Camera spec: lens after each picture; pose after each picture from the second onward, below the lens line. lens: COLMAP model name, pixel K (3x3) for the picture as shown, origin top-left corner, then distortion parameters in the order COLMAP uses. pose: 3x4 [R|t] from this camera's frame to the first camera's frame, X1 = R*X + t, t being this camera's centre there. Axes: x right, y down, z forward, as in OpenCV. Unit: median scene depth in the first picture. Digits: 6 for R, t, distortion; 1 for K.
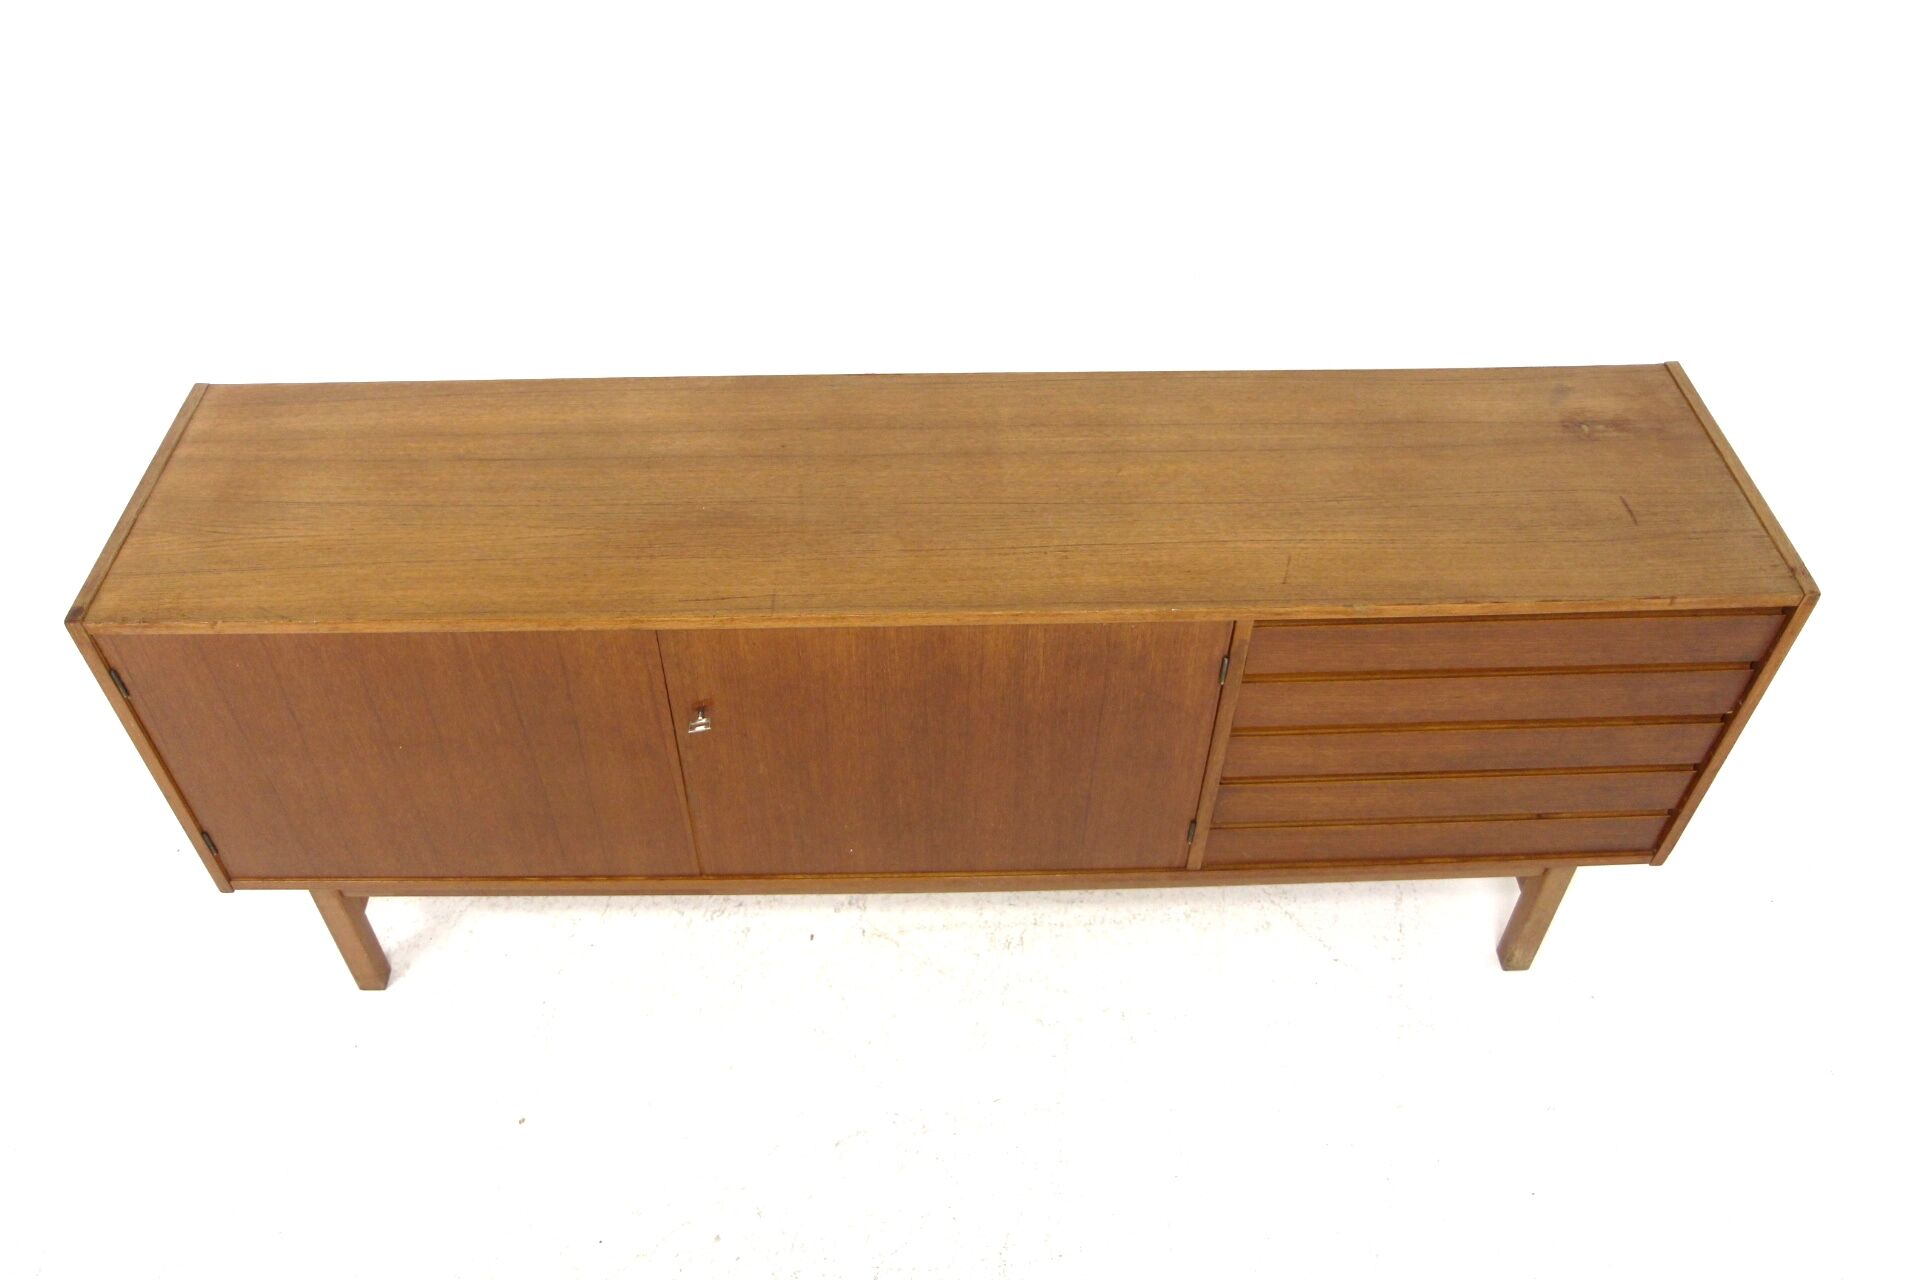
lens RADIAL K [[1539.0, 0, 952.9], [0, 1539.0, 642.2], [0, 0, 1]] dist [-0.075166, 0.057483]
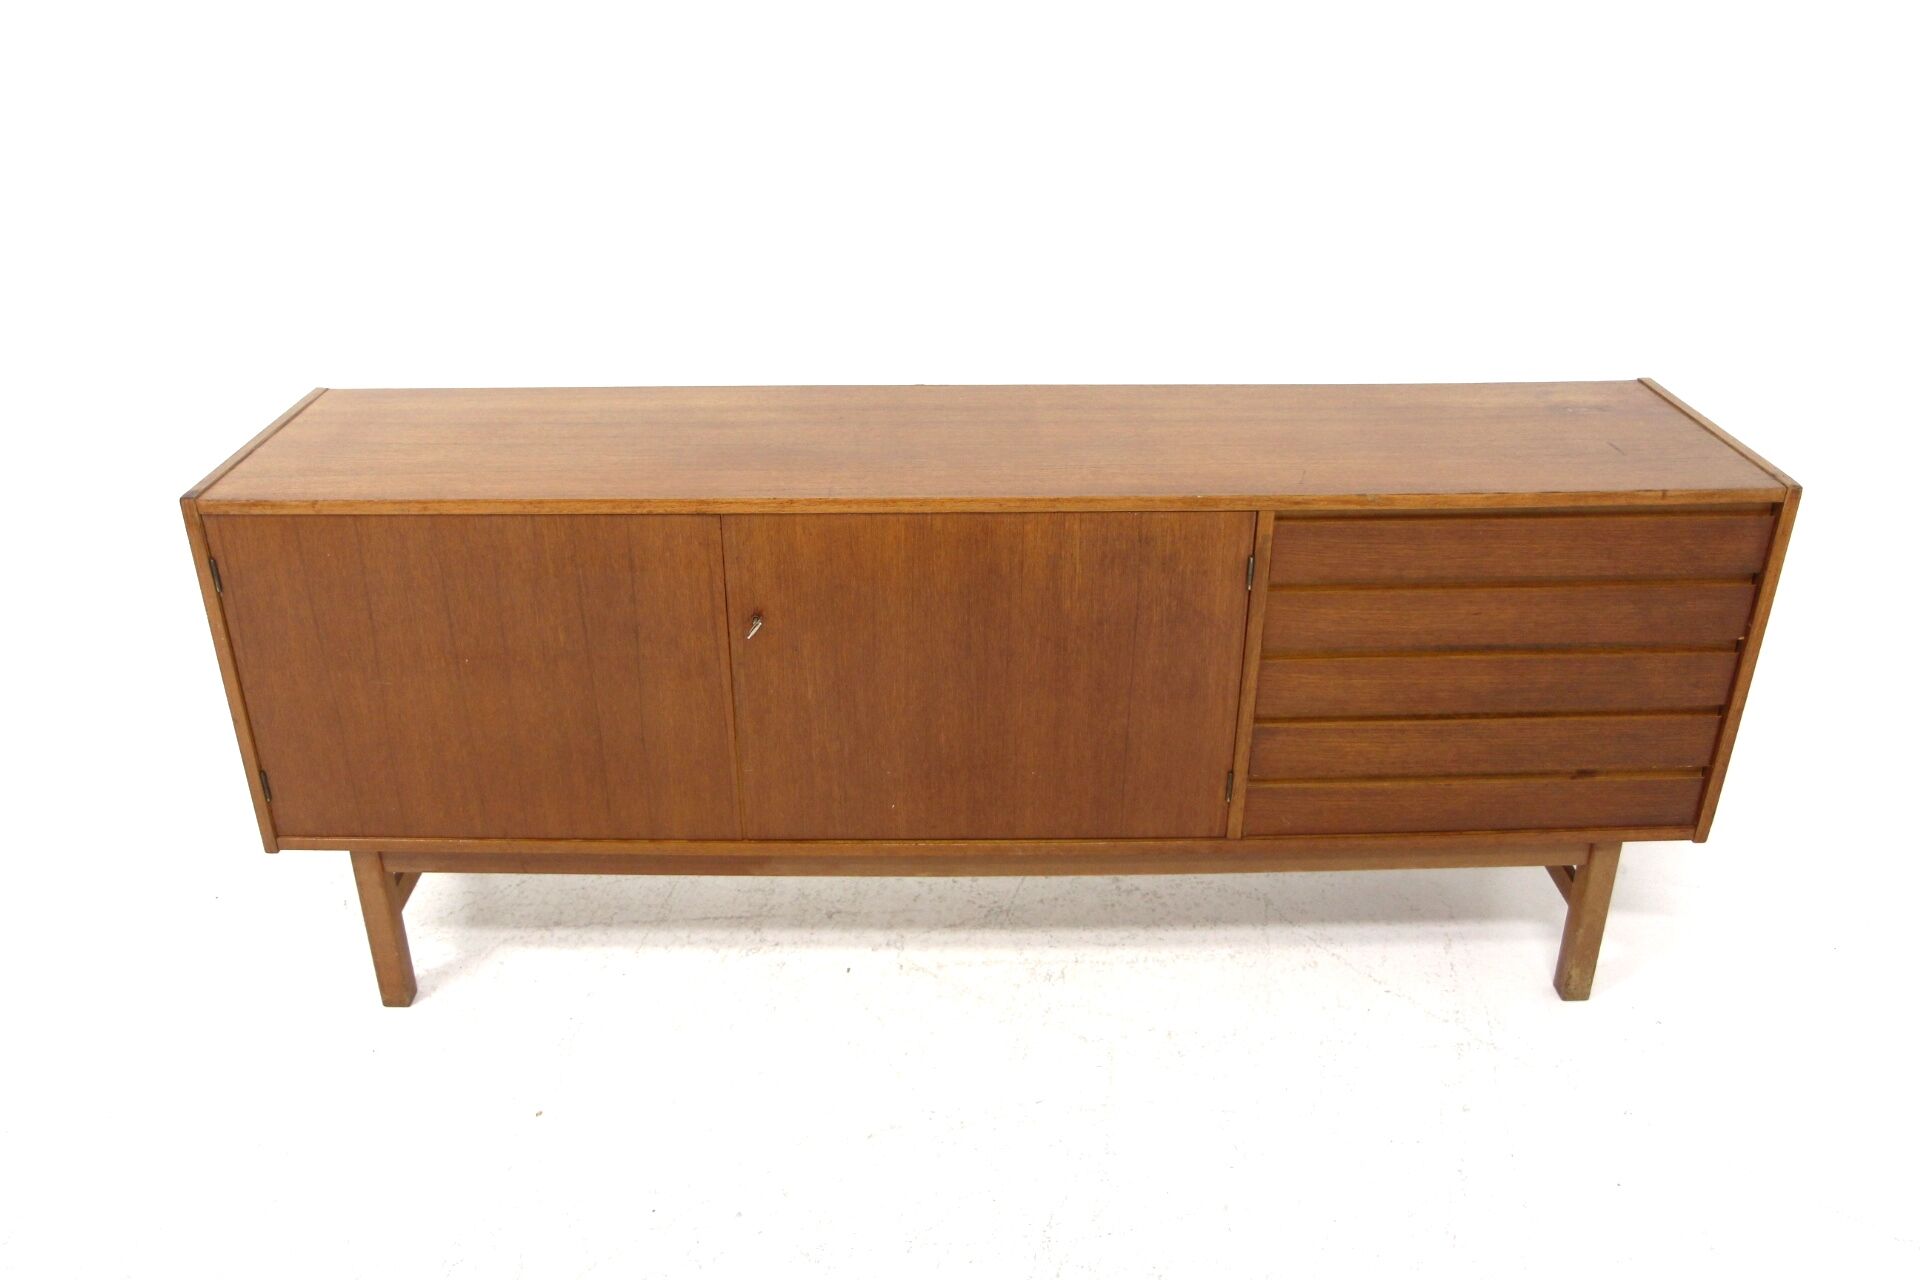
lens RADIAL K [[1539.0, 0, 958.2], [0, 1539.0, 633.6], [0, 0, 1]] dist [-0.075166, 0.057483]
pose [[0.999812, 0.002654, -0.019210, -0.004554], [-0.008883, 0.943239, -0.331995, 0.392156], [0.017238, 0.332104, 0.943085, 0.009440]]
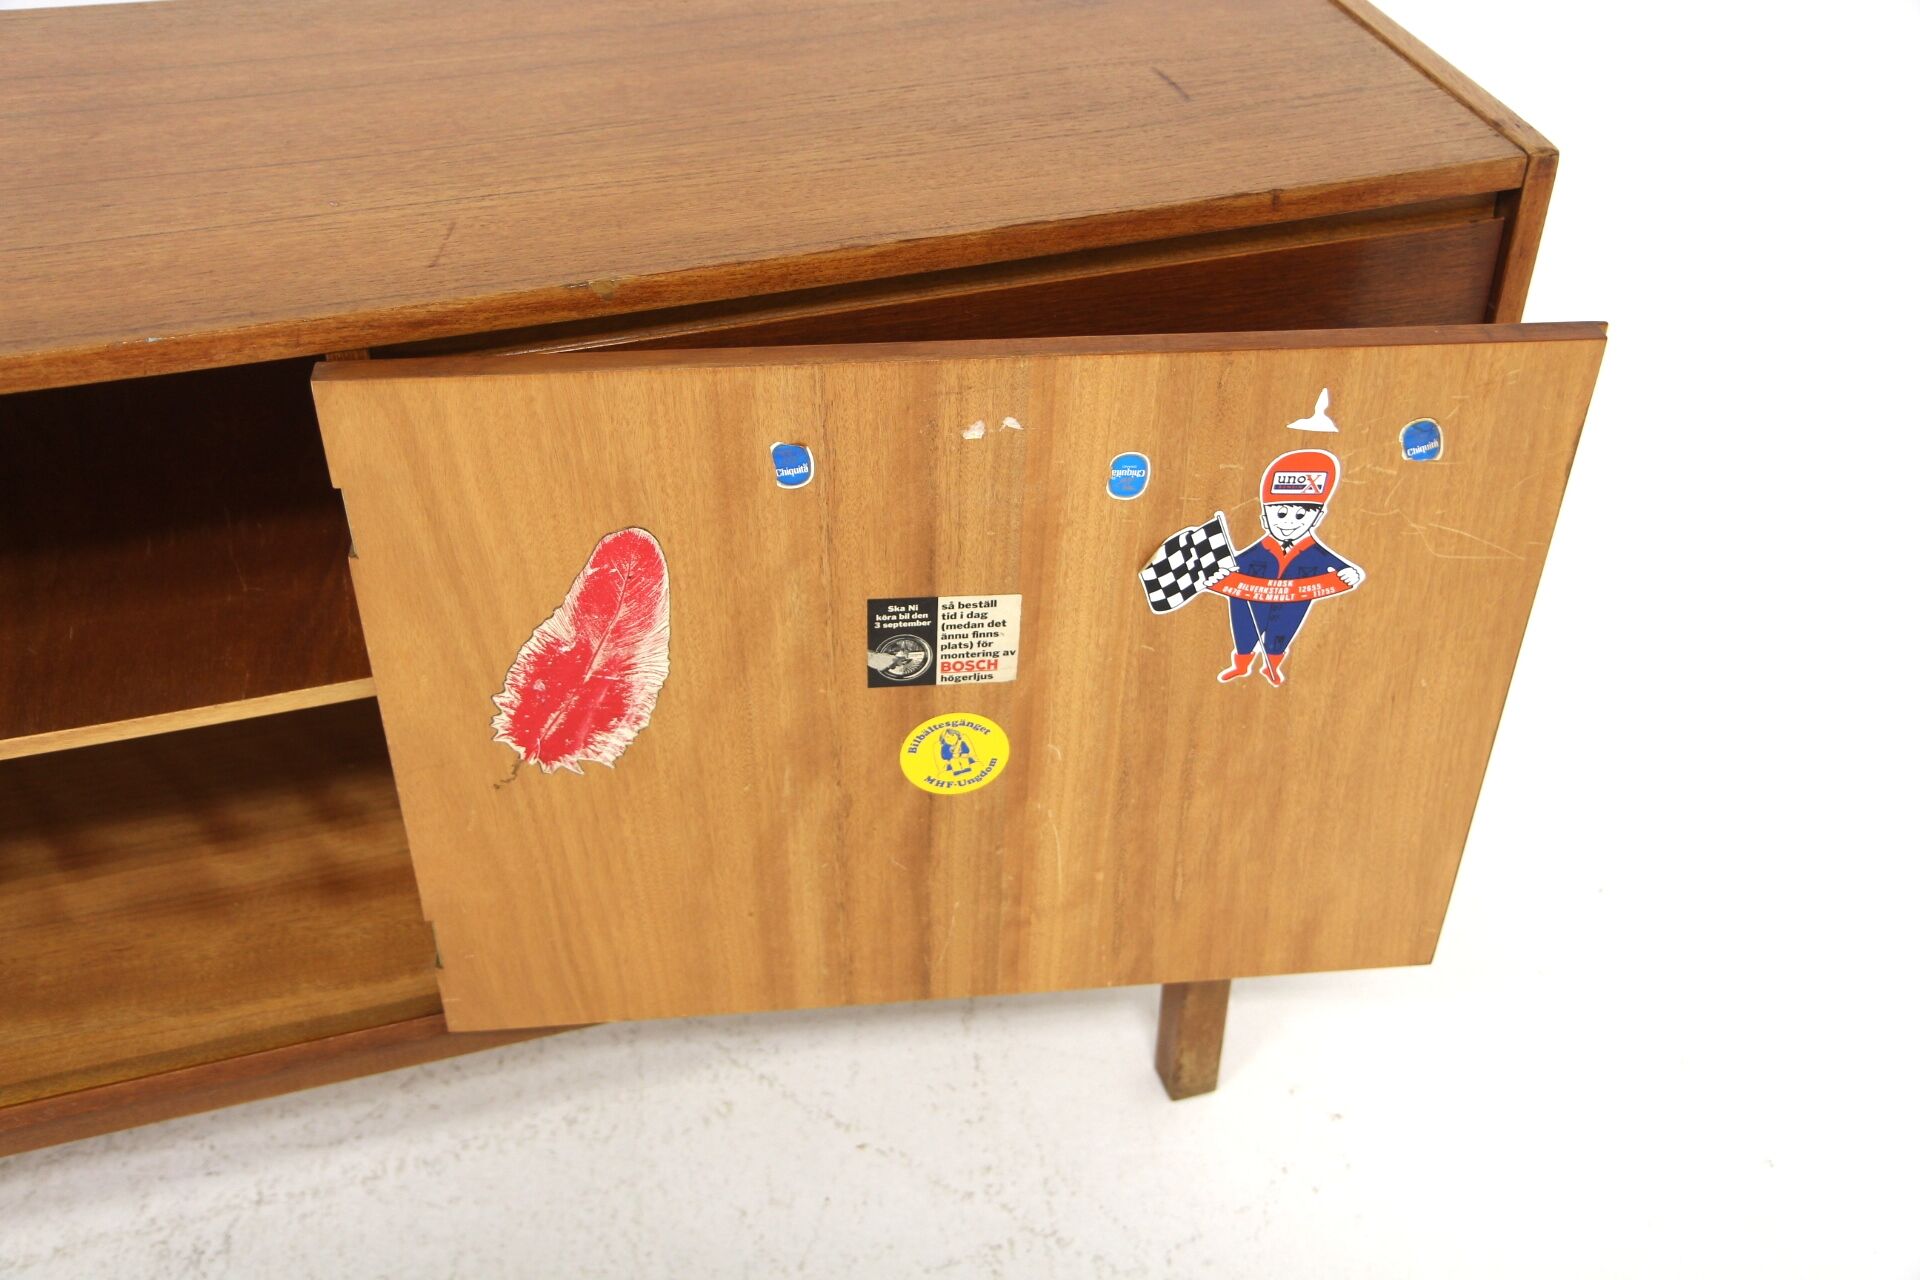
lens RADIAL K [[1893.5, 0, 972.6], [0, 1893.5, 640.4], [0, 0, 1]] dist [-0.010143, 0.000000]
pose [[0.963378, -0.153845, 0.219623, 0.212799], [0.179461, 0.978486, -0.101782, 0.138312], [-0.199239, 0.137468, 0.970261, 0.425735]]
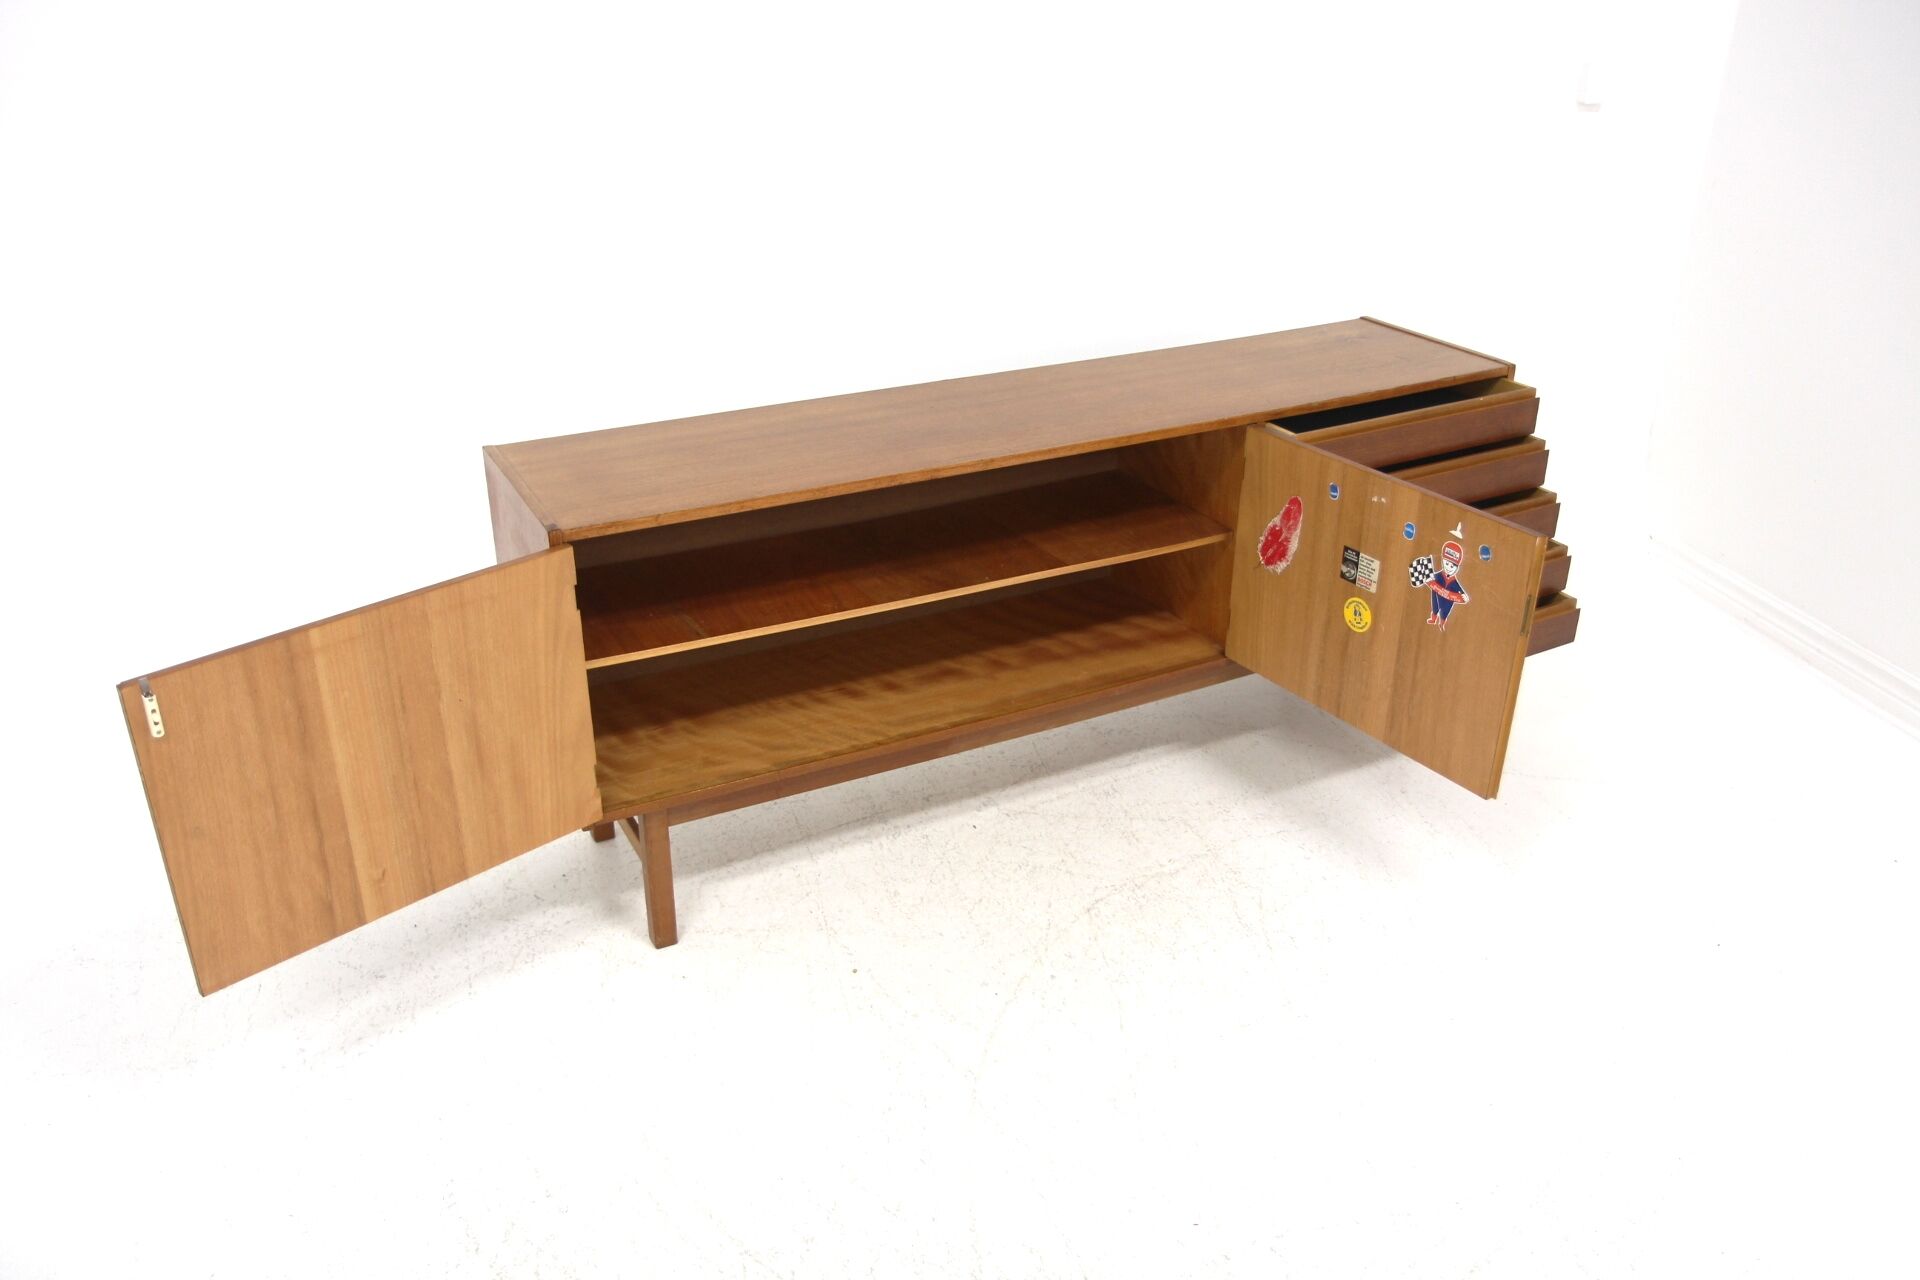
lens RADIAL K [[1539.0, 0, 970.1], [0, 1539.0, 644.4], [0, 0, 1]] dist [-0.075166, 0.057483]
pose [[0.887179, -0.196556, 0.417468, -0.753143], [0.327200, 0.905912, -0.268818, 0.497937], [-0.325351, 0.375085, 0.868019, -0.215858]]
